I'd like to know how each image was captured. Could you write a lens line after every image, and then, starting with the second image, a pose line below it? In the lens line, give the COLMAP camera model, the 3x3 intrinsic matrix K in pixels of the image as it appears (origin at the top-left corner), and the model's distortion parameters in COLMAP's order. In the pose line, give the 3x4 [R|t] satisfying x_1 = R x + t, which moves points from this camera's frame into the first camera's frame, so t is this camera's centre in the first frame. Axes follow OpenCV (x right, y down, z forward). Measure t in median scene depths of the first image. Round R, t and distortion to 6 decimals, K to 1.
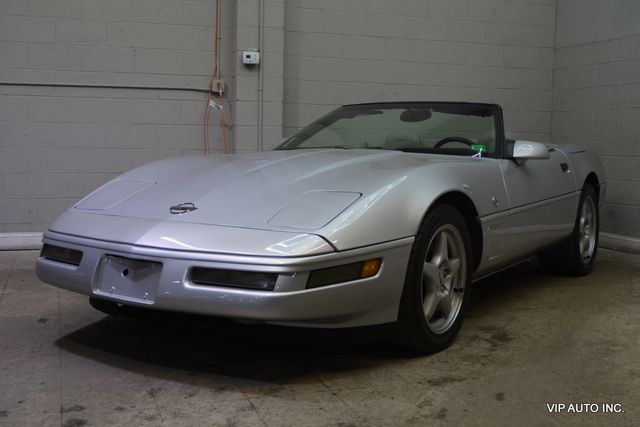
lens RADIAL K [[787.9, 0, 314.5], [0, 787.9, 209.4], [0, 0, 1]] dist [-0.019137, 0.000000]
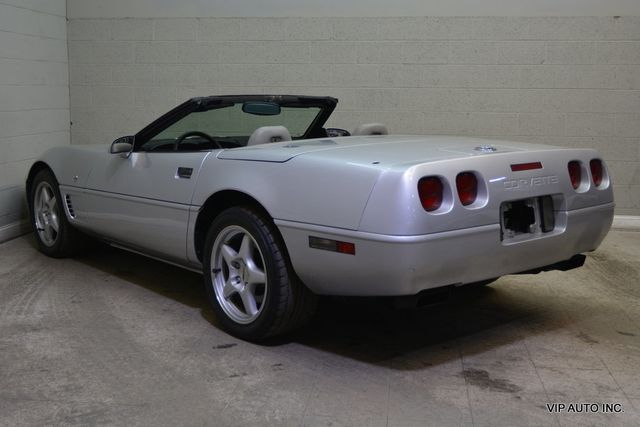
lens RADIAL K [[787.9, 0, 314.1], [0, 787.9, 218.7], [0, 0, 1]] dist [-0.019137, 0.000000]
pose [[0.426682, -0.156068, 0.890834, -0.568810], [0.078148, 0.987676, 0.135603, -0.092305], [-0.901019, 0.011757, 0.433620, 0.422307]]
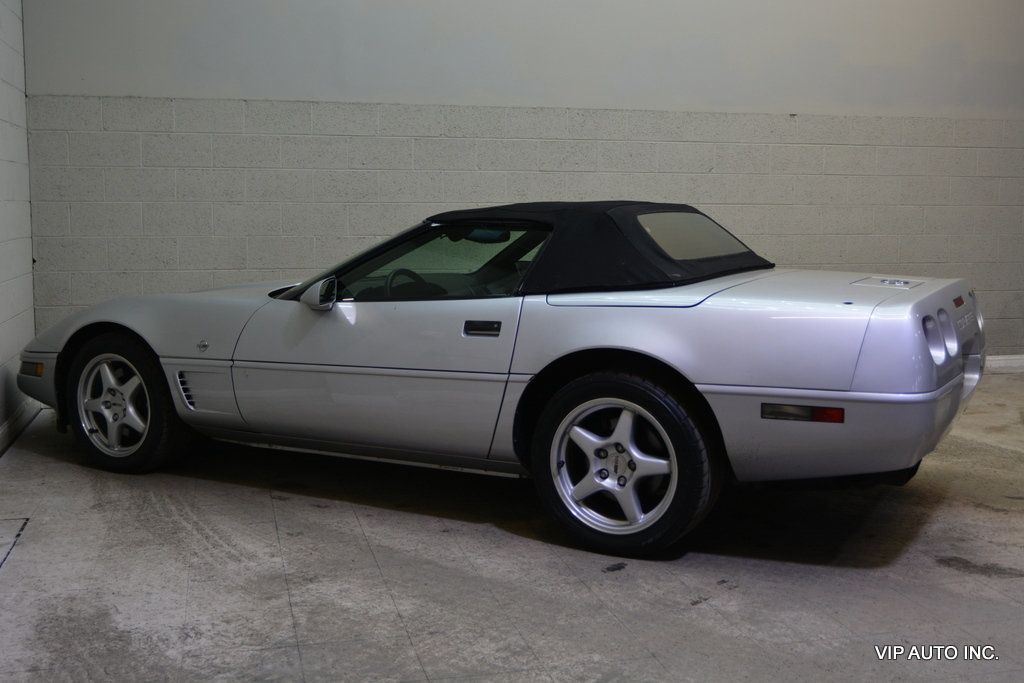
lens RADIAL K [[1109.0, 0, 508.0], [0, 1109.0, 373.2], [0, 0, 1]] dist [-0.012495, 0.000000]
pose [[0.071121, -0.160939, 0.984399, -0.662305], [0.084312, 0.984336, 0.154837, -0.123610], [-0.993898, 0.071985, 0.083576, 0.754317]]
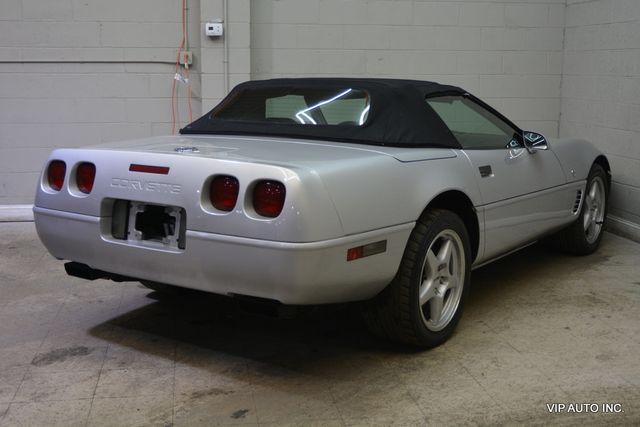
lens RADIAL K [[840.1, 0, 315.2], [0, 840.1, 217.1], [0, 0, 1]] dist [-0.009184, 0.000000]
pose [[0.984902, 0.020434, -0.171905, 0.246615], [-0.004967, 0.995936, 0.089927, -0.058924], [0.173044, -0.087715, 0.981000, -0.026746]]
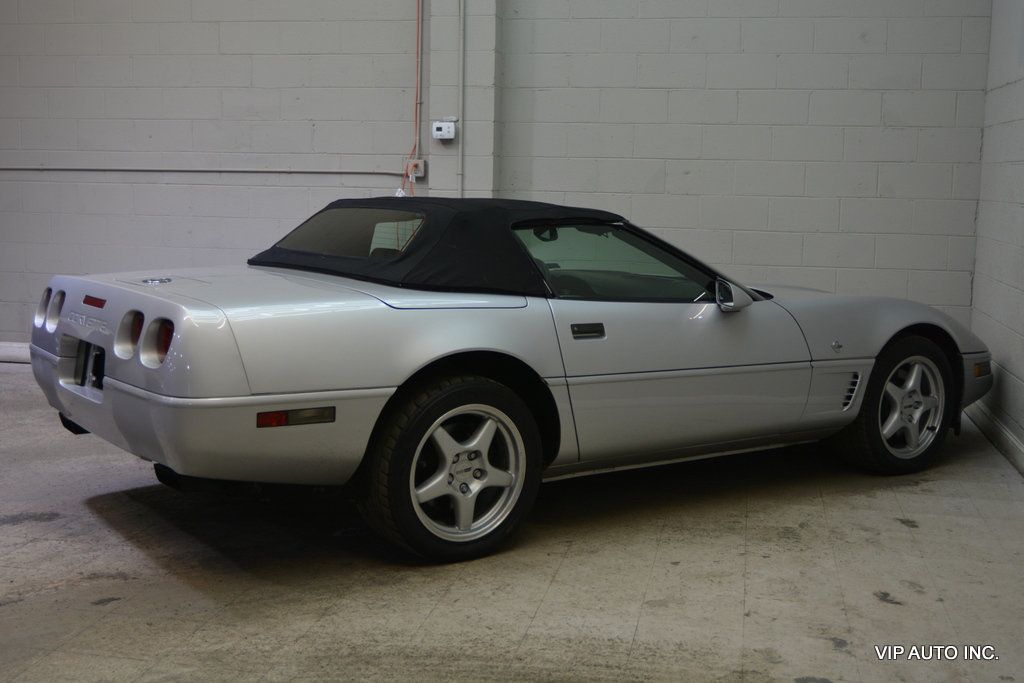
lens RADIAL K [[1260.6, 0, 508.3], [0, 1260.6, 349.8], [0, 0, 1]] dist [-0.019137, 0.000000]
pose [[0.867169, 0.068332, -0.493303, 0.604877], [-0.046309, 0.997314, 0.056742, -0.064053], [0.495856, -0.026360, 0.868005, 0.014399]]
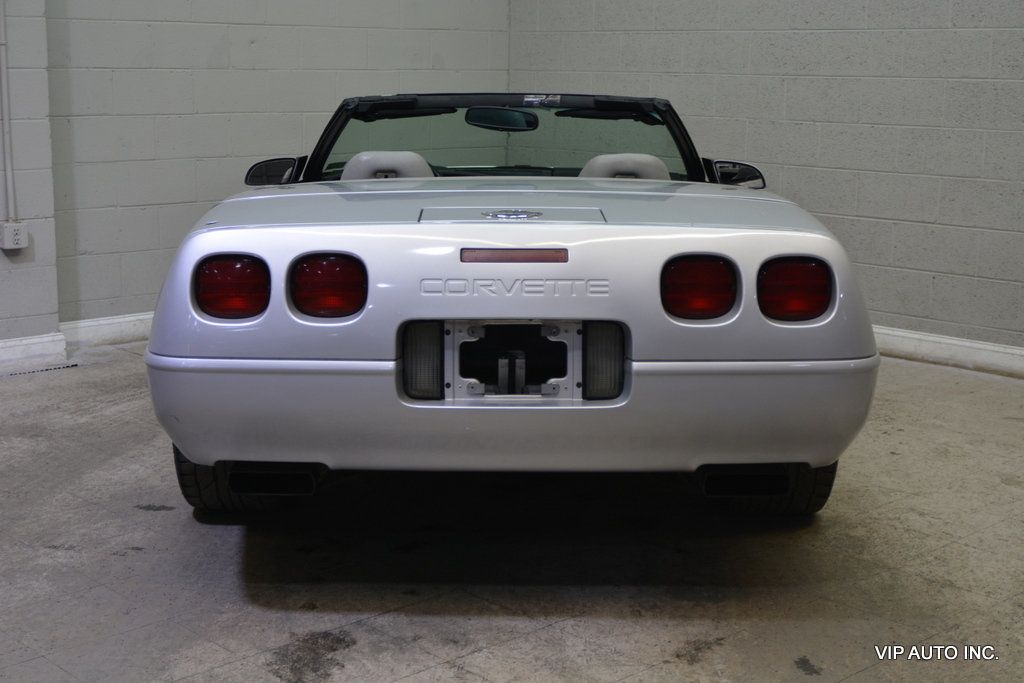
lens RADIAL K [[1444.9, 0, 511.7], [0, 1444.9, 389.9], [0, 0, 1]] dist [-0.022385, 0.000000]
pose [[0.902690, -0.099730, 0.418575, -0.193304], [0.039624, 0.987903, 0.149924, -0.068637], [-0.428464, -0.118749, 0.895722, 0.063744]]
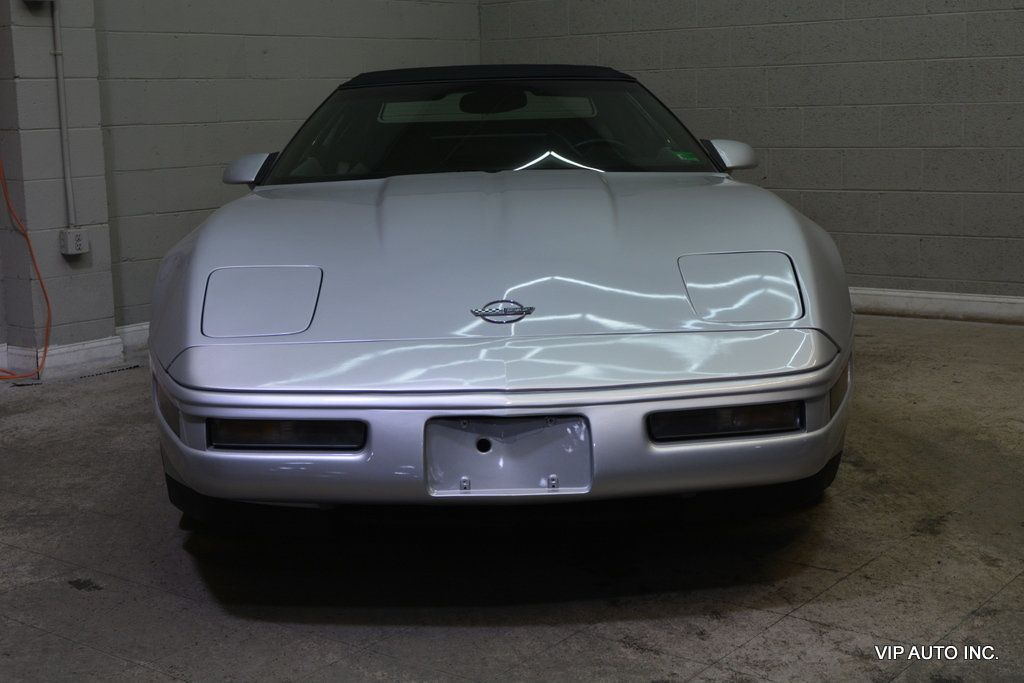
lens RADIAL K [[1444.9, 0, 515.2], [0, 1444.9, 351.4], [0, 0, 1]] dist [-0.022385, 0.000000]
pose [[0.826490, -0.131660, 0.547338, -0.382818], [0.087350, 0.990484, 0.106358, -0.042699], [-0.556133, -0.040094, 0.830126, 0.098575]]
